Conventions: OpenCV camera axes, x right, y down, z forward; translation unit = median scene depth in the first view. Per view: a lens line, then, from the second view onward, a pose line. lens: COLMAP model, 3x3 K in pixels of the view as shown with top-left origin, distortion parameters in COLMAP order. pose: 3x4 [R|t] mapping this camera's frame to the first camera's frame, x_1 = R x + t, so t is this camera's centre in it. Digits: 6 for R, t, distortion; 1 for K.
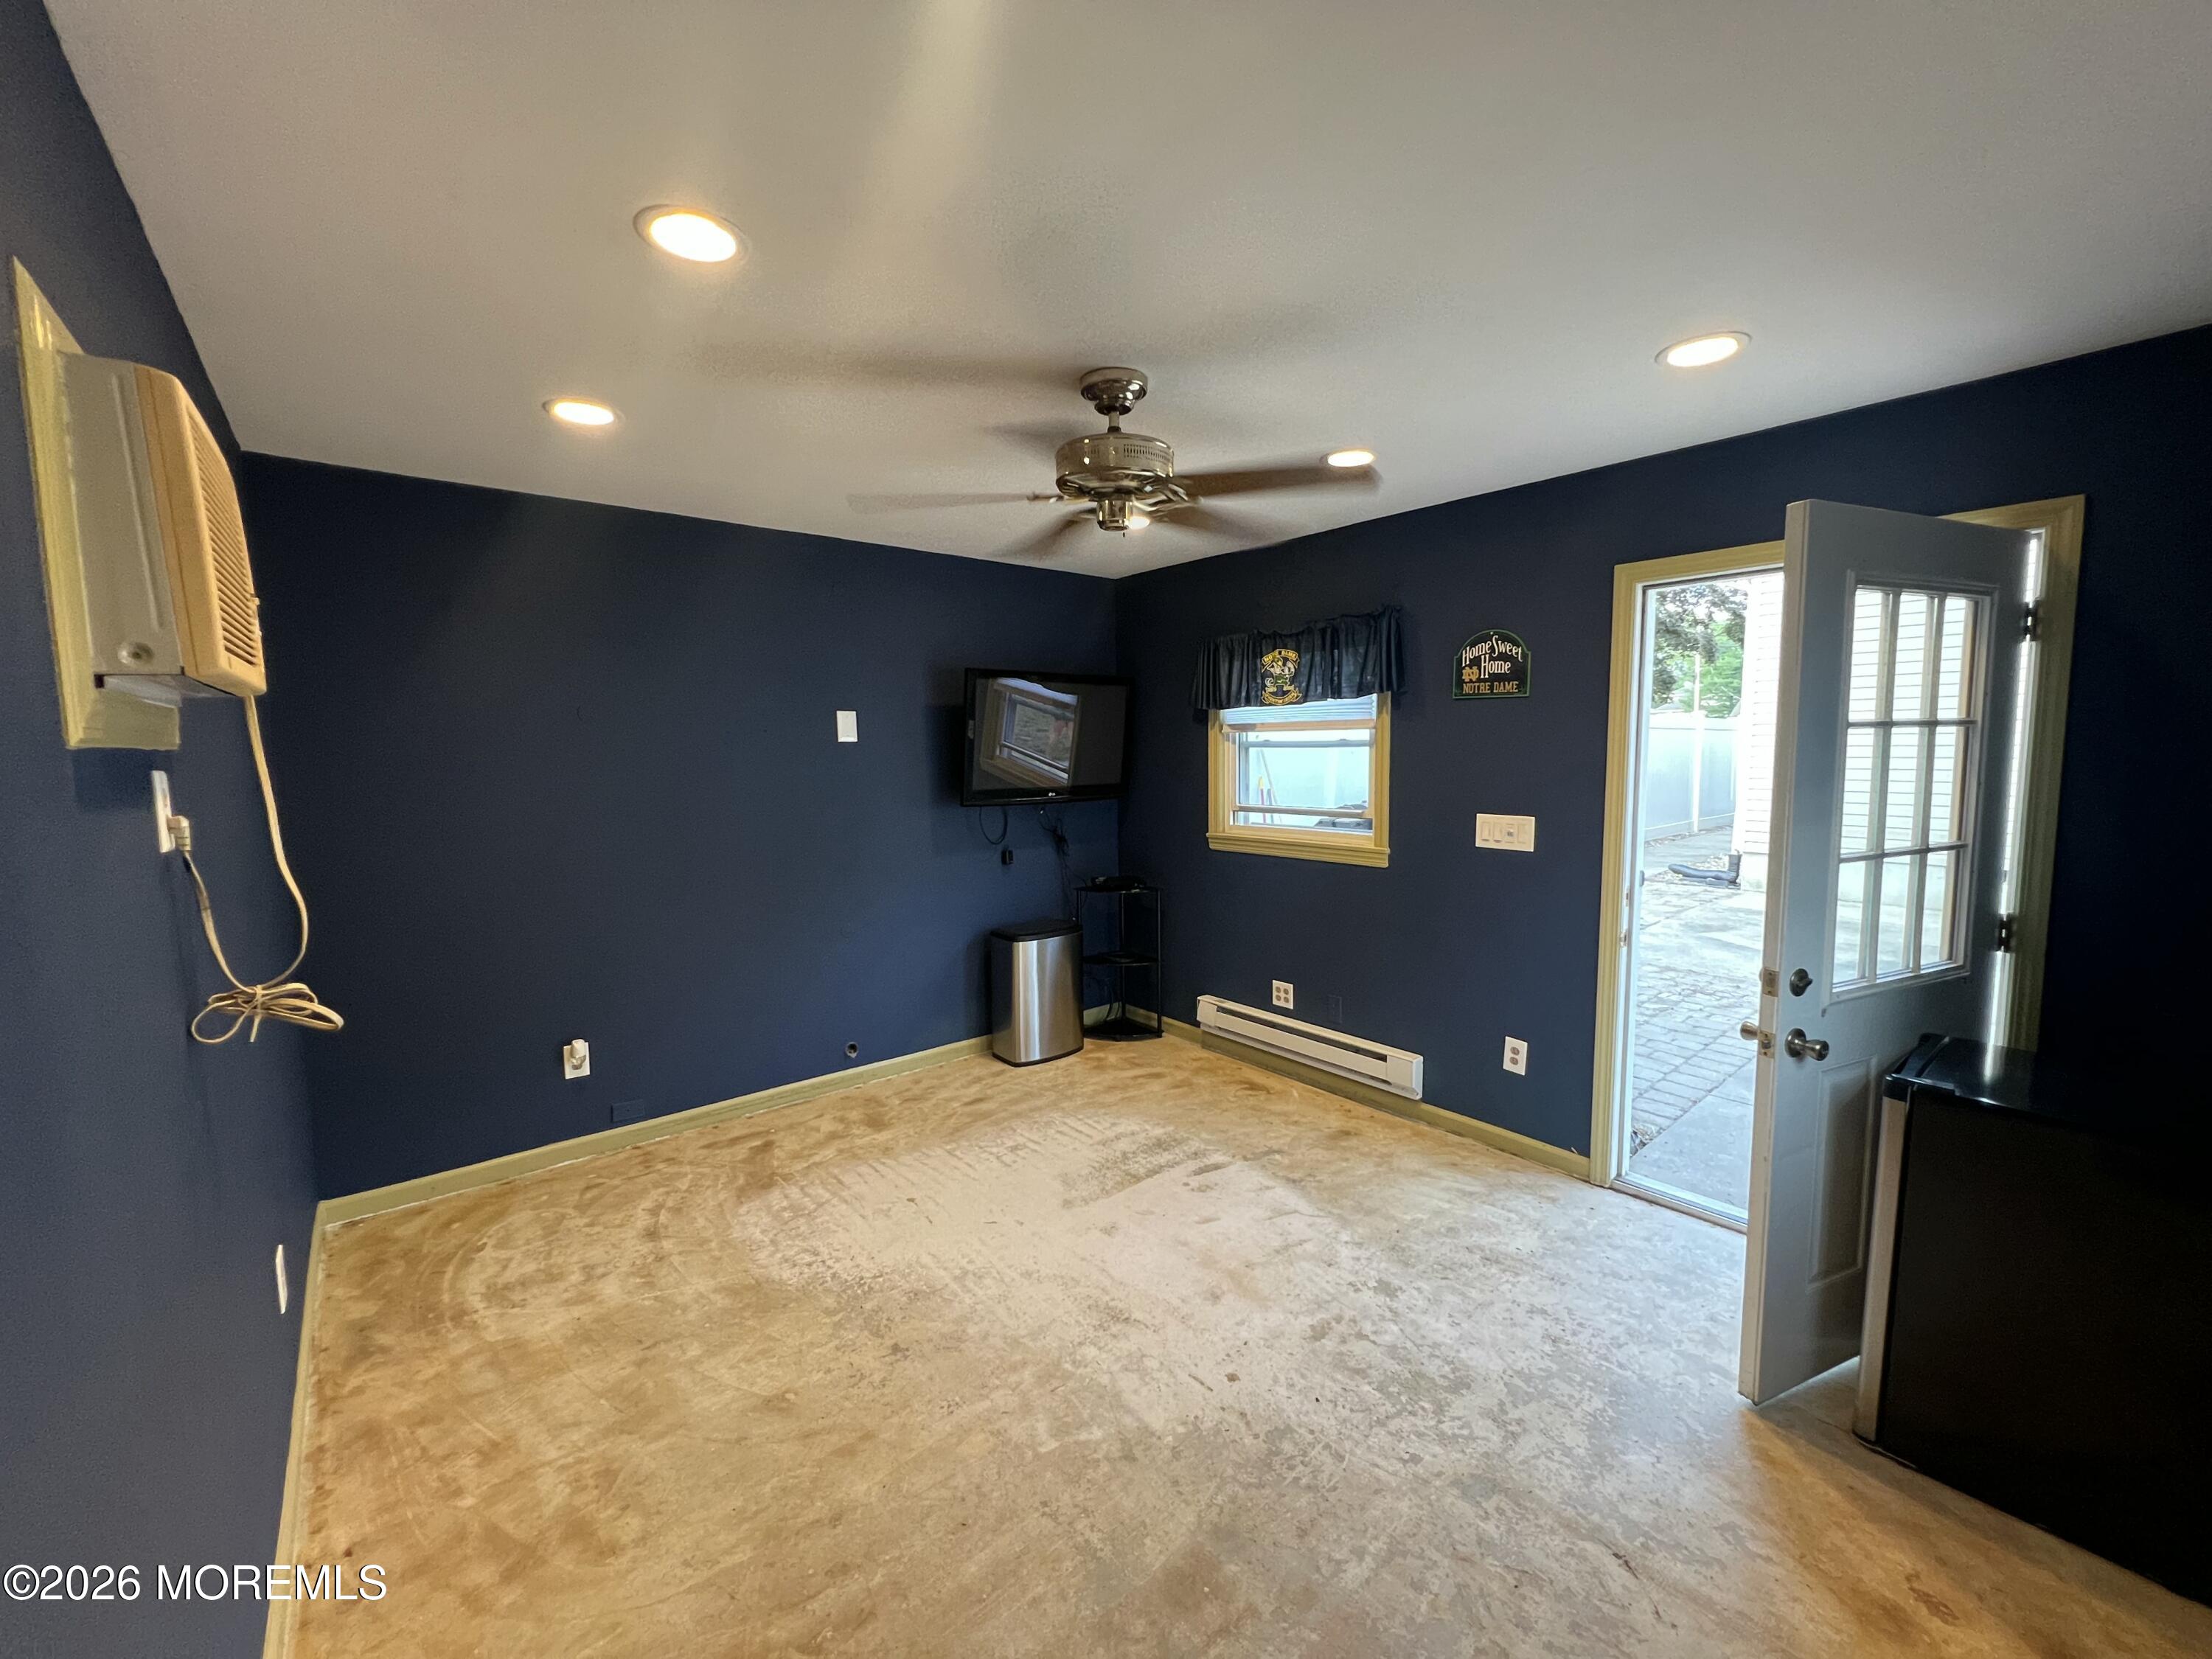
lens RADIAL K [[892.2, 0, 1108.2], [0, 892.2, 829.6], [0, 0, 1]] dist [-0.000384, 0.000295]
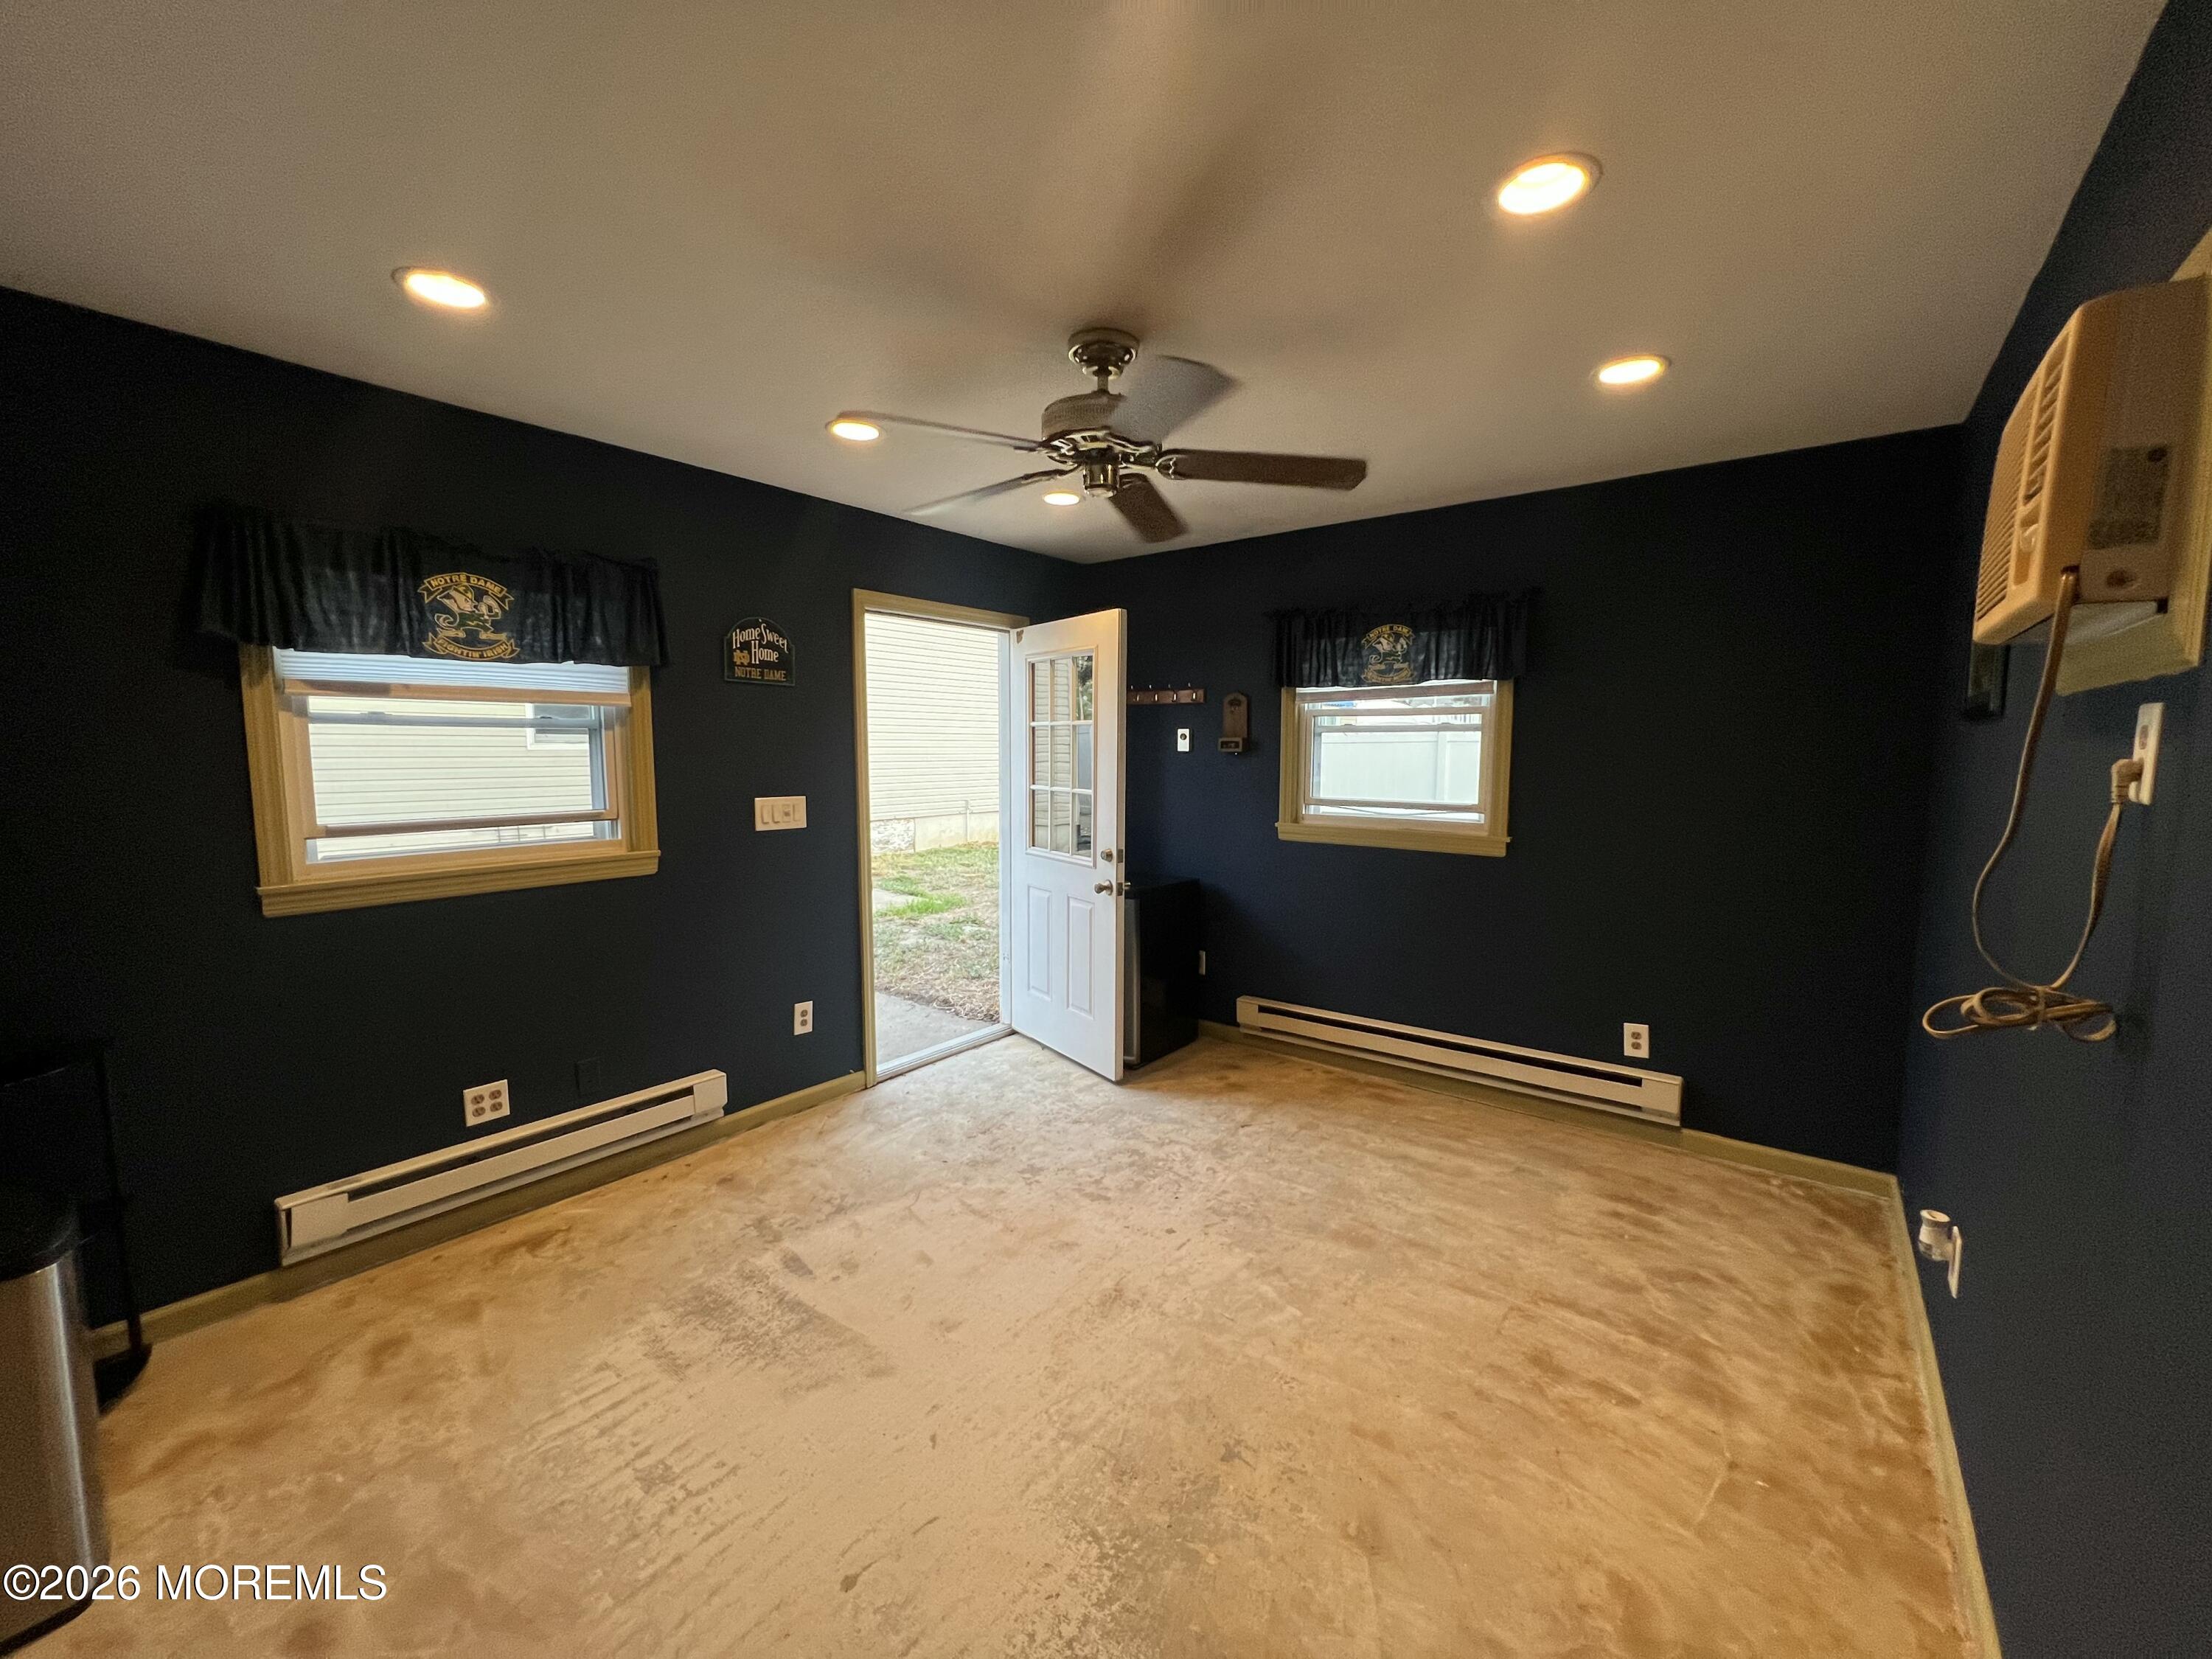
lens RADIAL K [[892.2, 0, 1108.2], [0, 892.2, 829.6], [0, 0, 1]] dist [-0.000384, 0.000295]
pose [[-0.217190, -0.078517, 0.972966, -0.662927], [0.091927, 0.990685, 0.100467, -0.048329], [-0.971791, 0.111262, -0.207949, 0.842071]]
